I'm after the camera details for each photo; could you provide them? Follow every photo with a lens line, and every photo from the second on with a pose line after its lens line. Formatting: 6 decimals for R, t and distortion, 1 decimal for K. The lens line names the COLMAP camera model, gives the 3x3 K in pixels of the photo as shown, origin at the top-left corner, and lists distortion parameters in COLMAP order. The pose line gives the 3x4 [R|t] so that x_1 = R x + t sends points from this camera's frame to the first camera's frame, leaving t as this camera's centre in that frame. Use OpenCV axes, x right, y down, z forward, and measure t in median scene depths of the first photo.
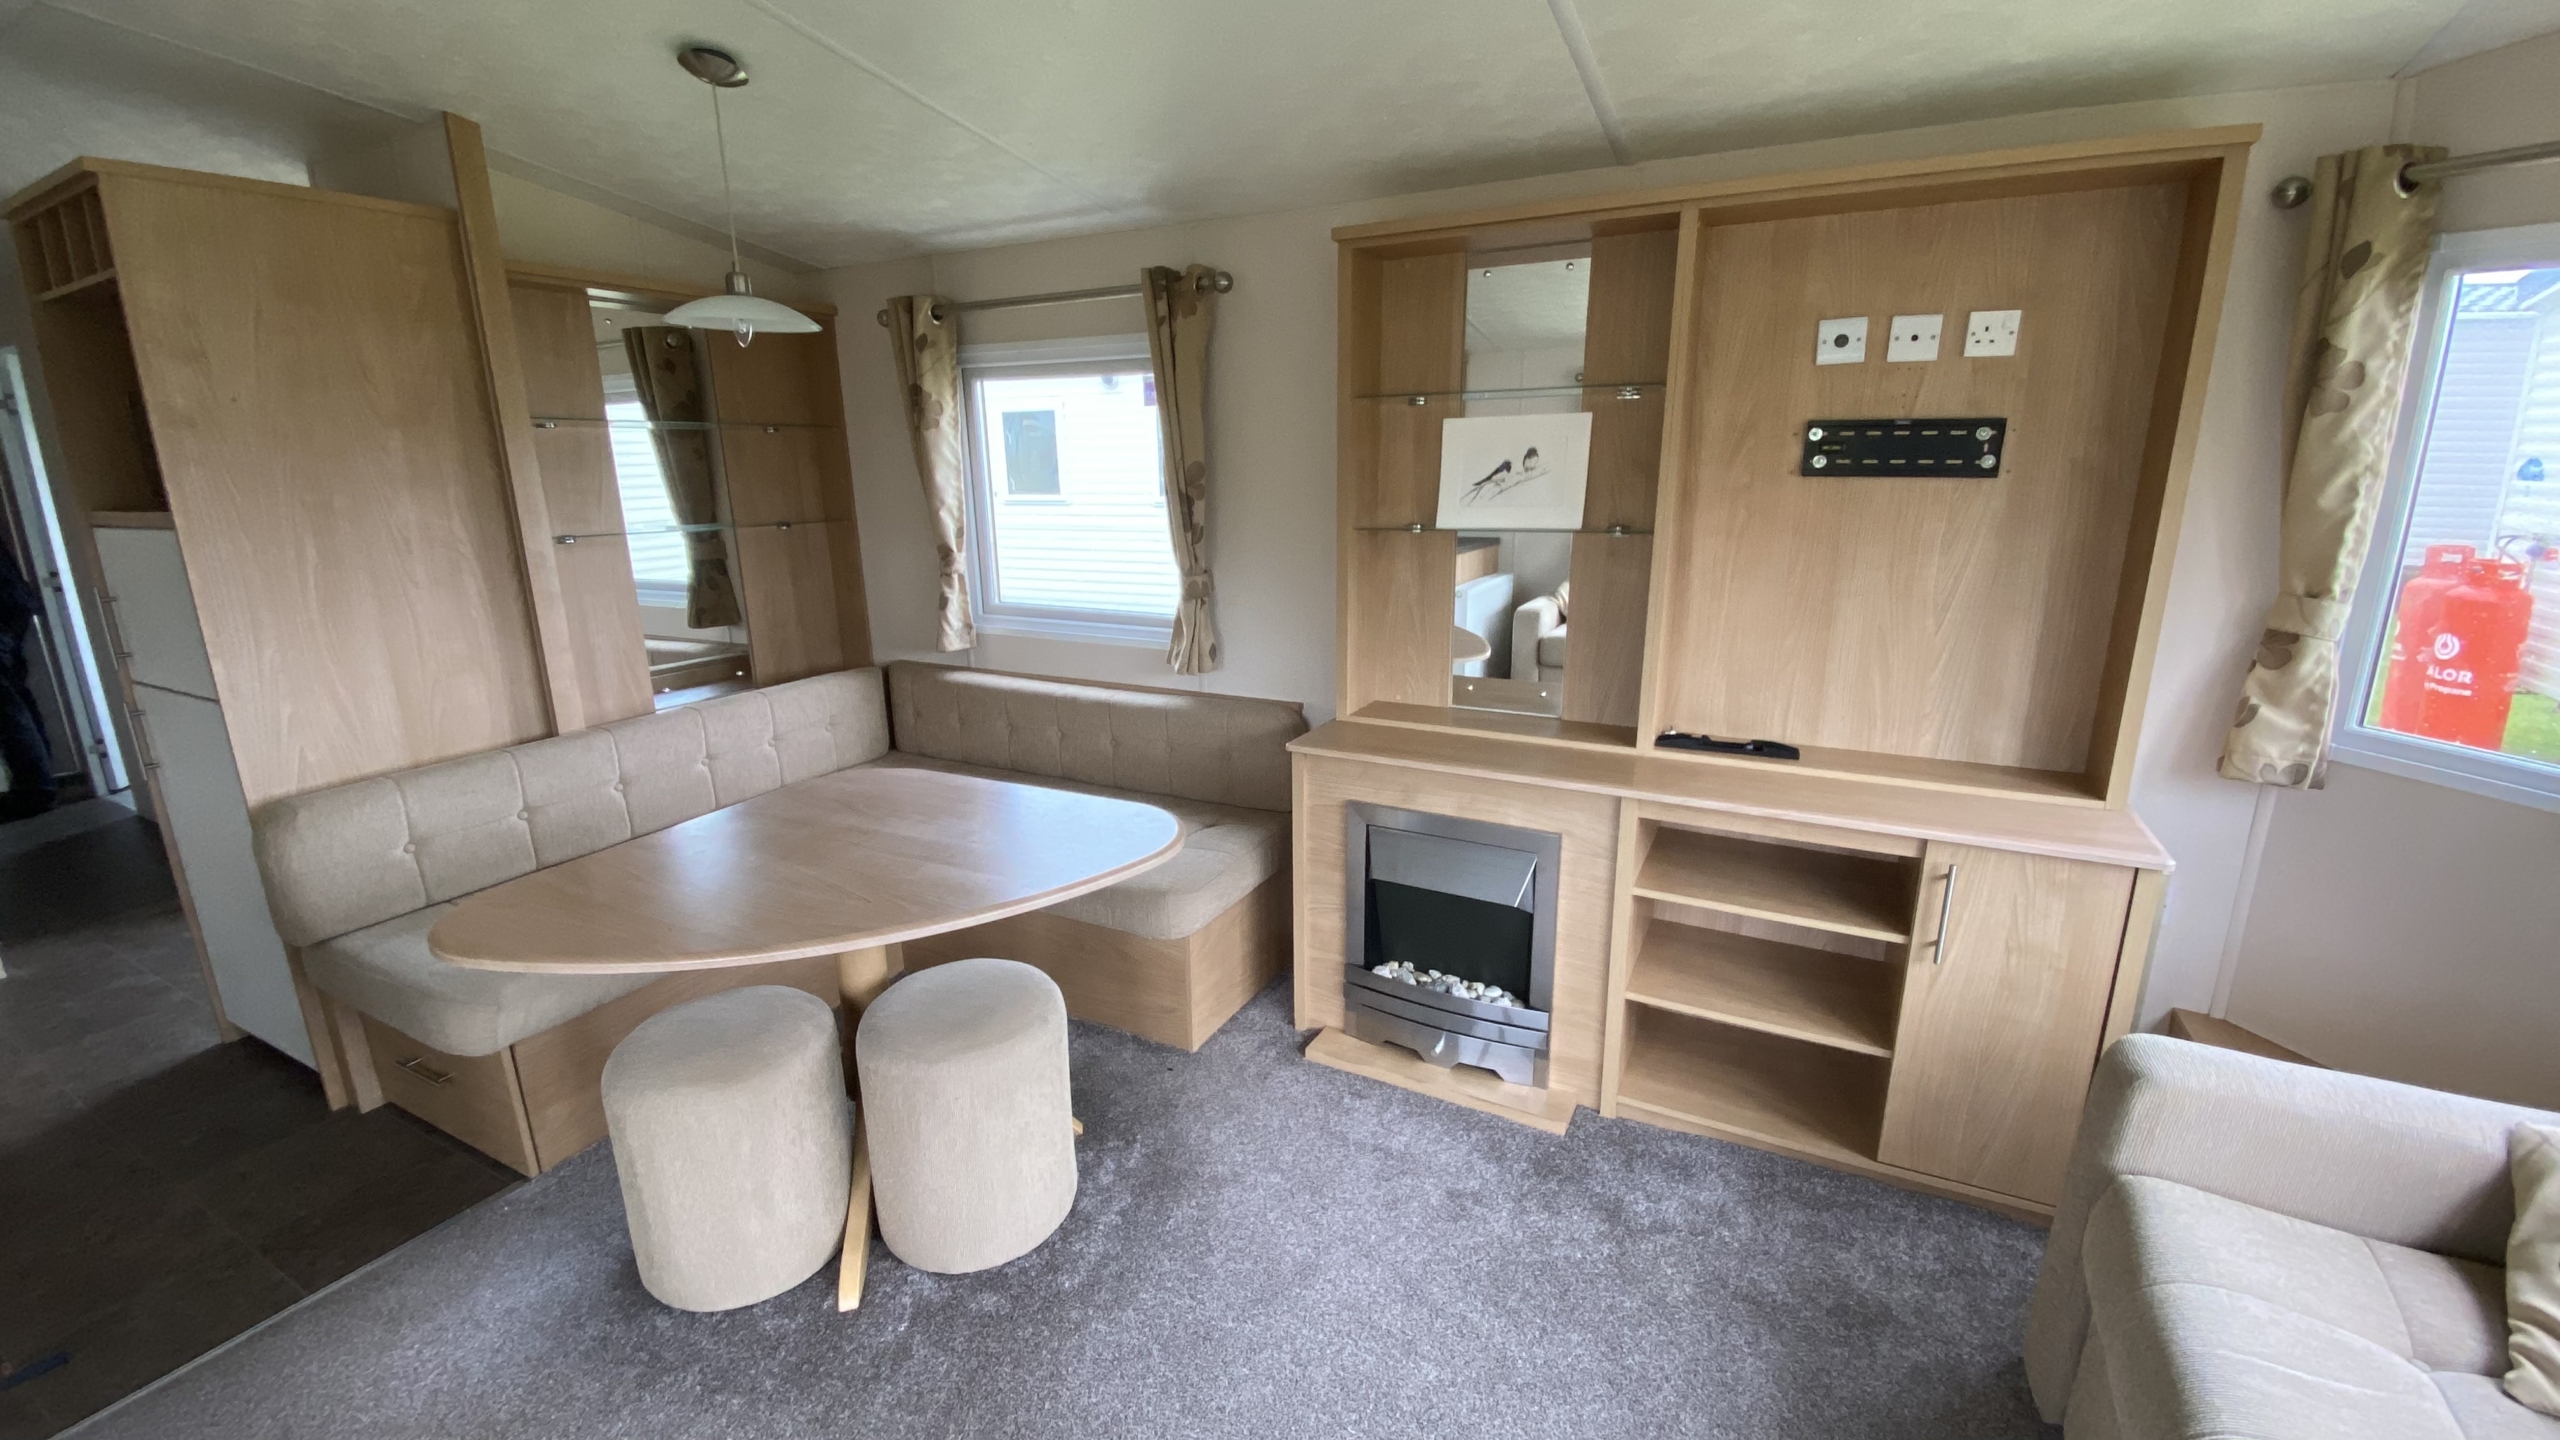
lens RADIAL K [[1056.8, 0, 1279.4], [0, 1056.8, 727.6], [0, 0, 1]] dist [0.000084, -0.000512]
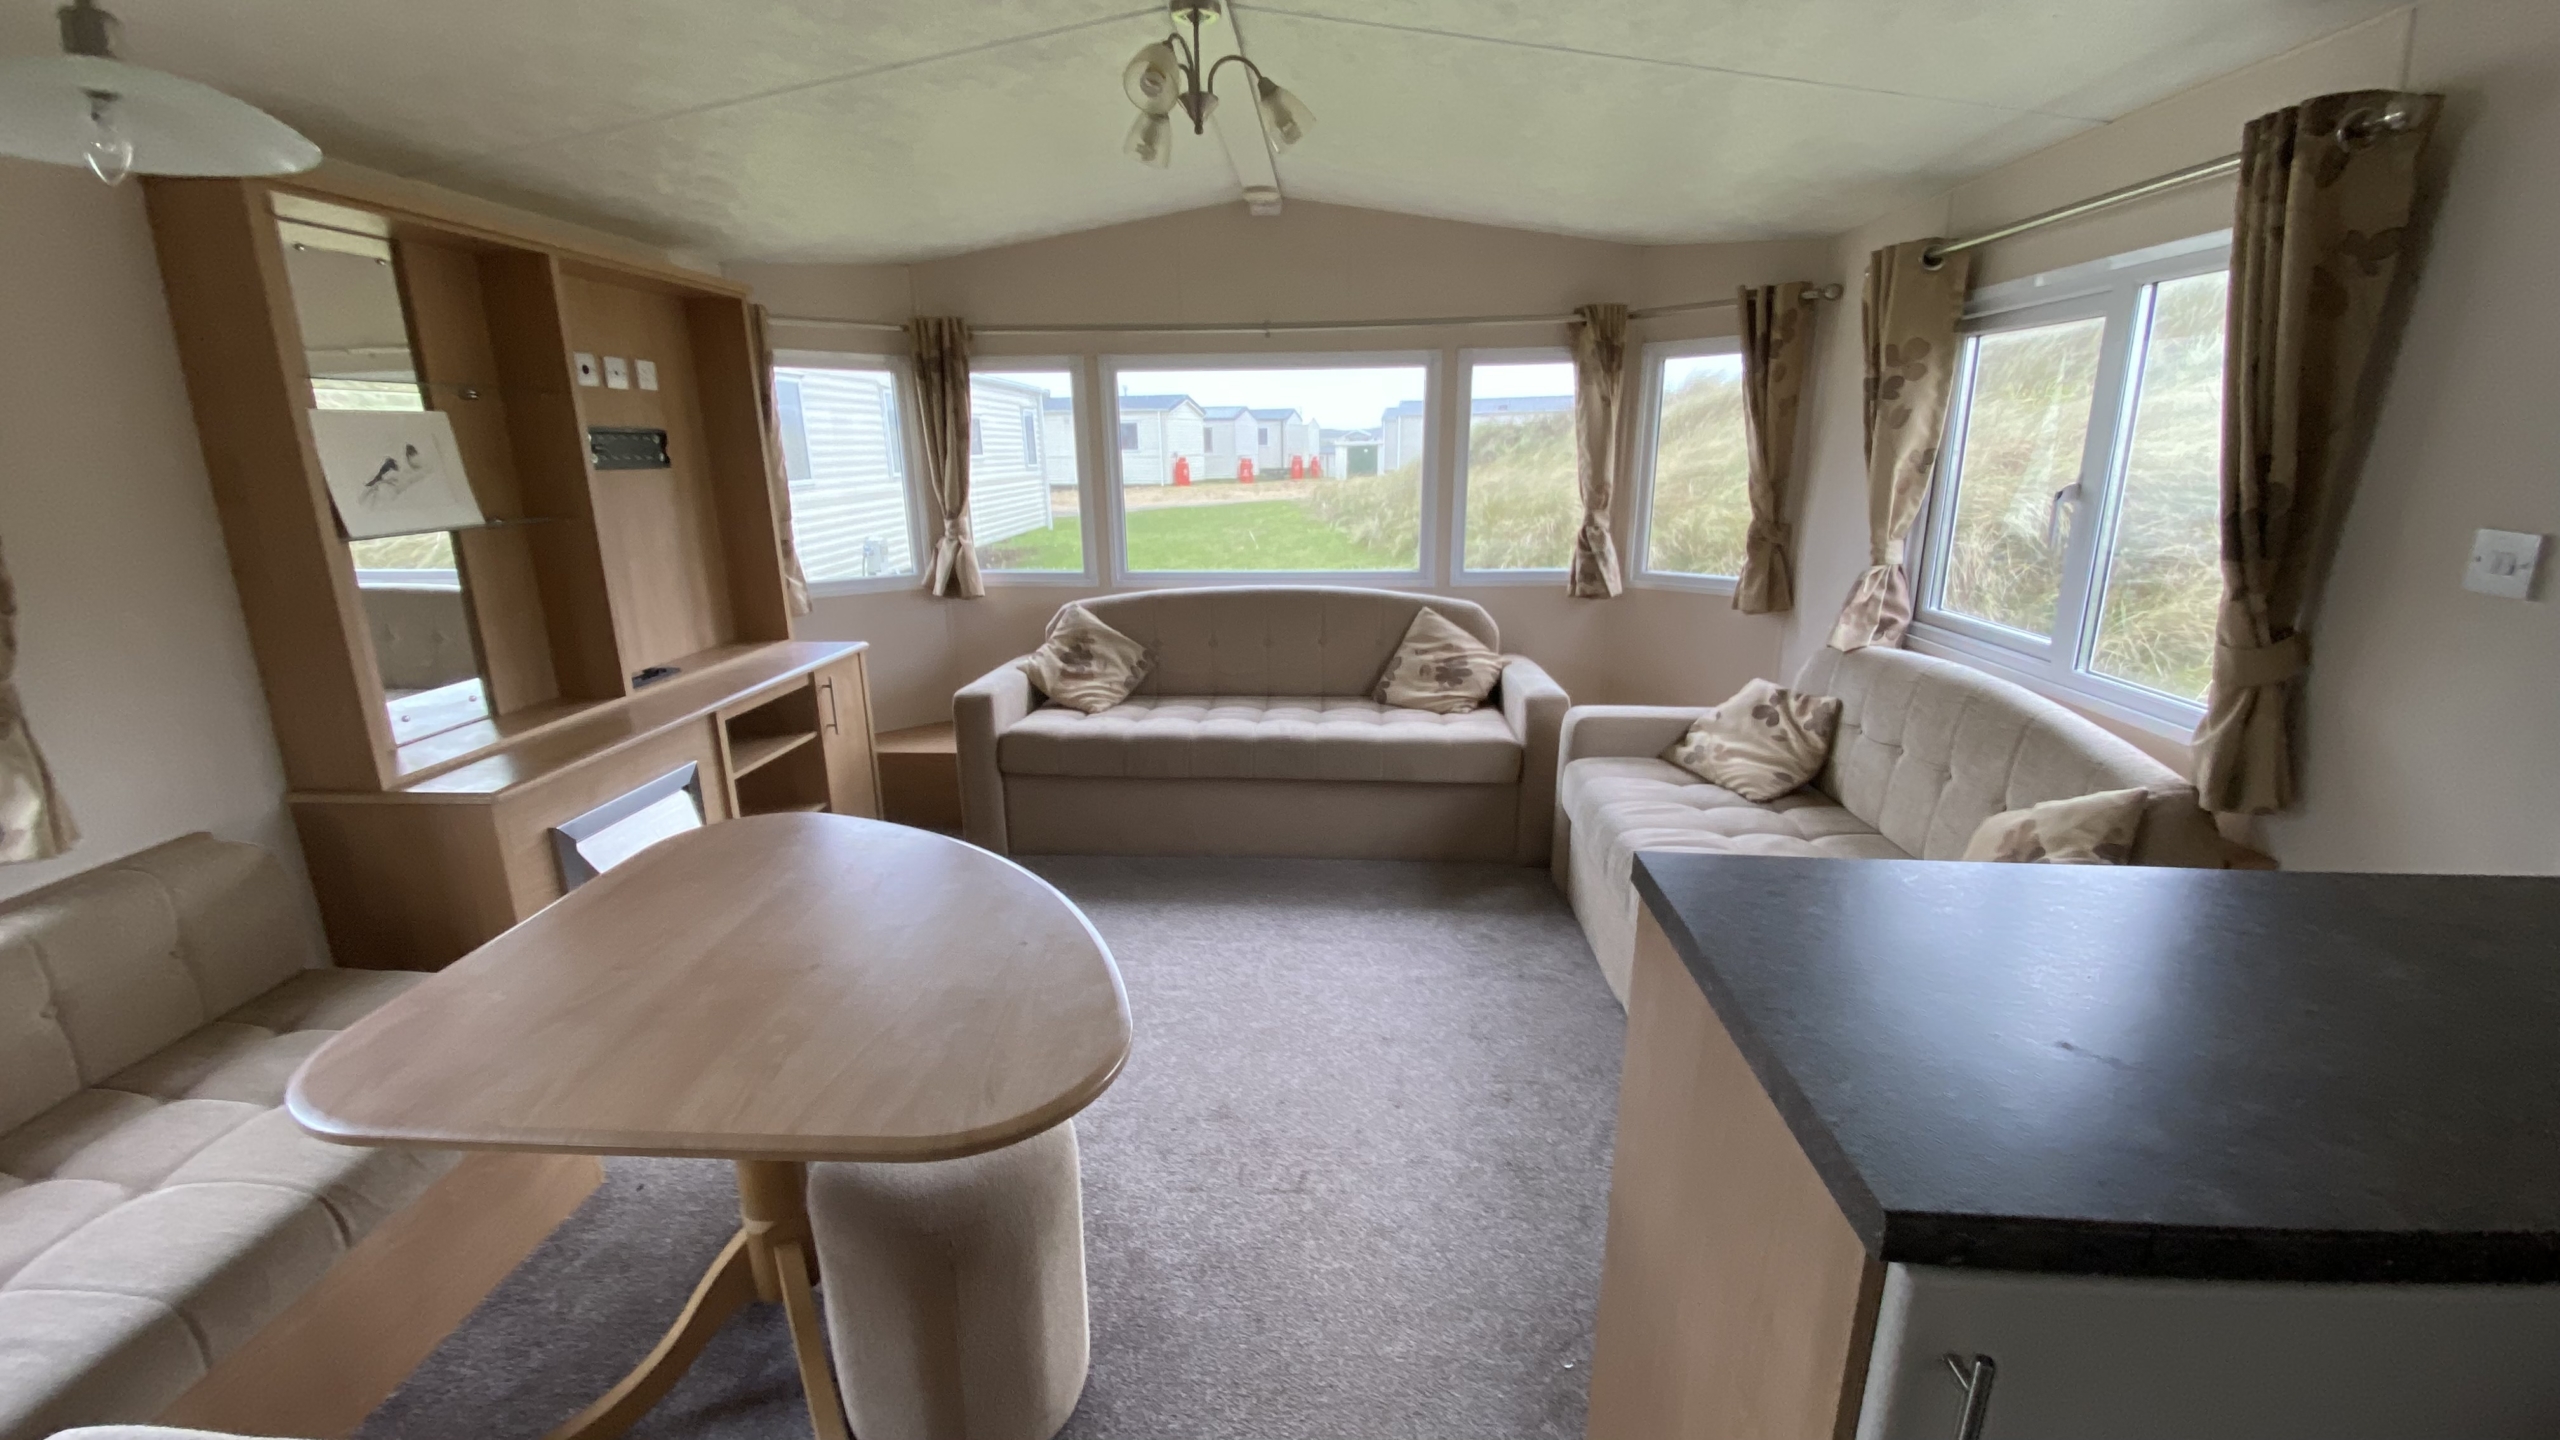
lens RADIAL K [[1056.8, 0, 1286.4], [0, 1056.8, 724.7], [0, 0, 1]] dist [0.000084, -0.000512]
pose [[-0.407355, -0.220462, 0.886261, -1.148577], [0.236449, 0.911878, 0.335514, -0.193229], [-0.882130, 0.346229, -0.319331, 0.802739]]
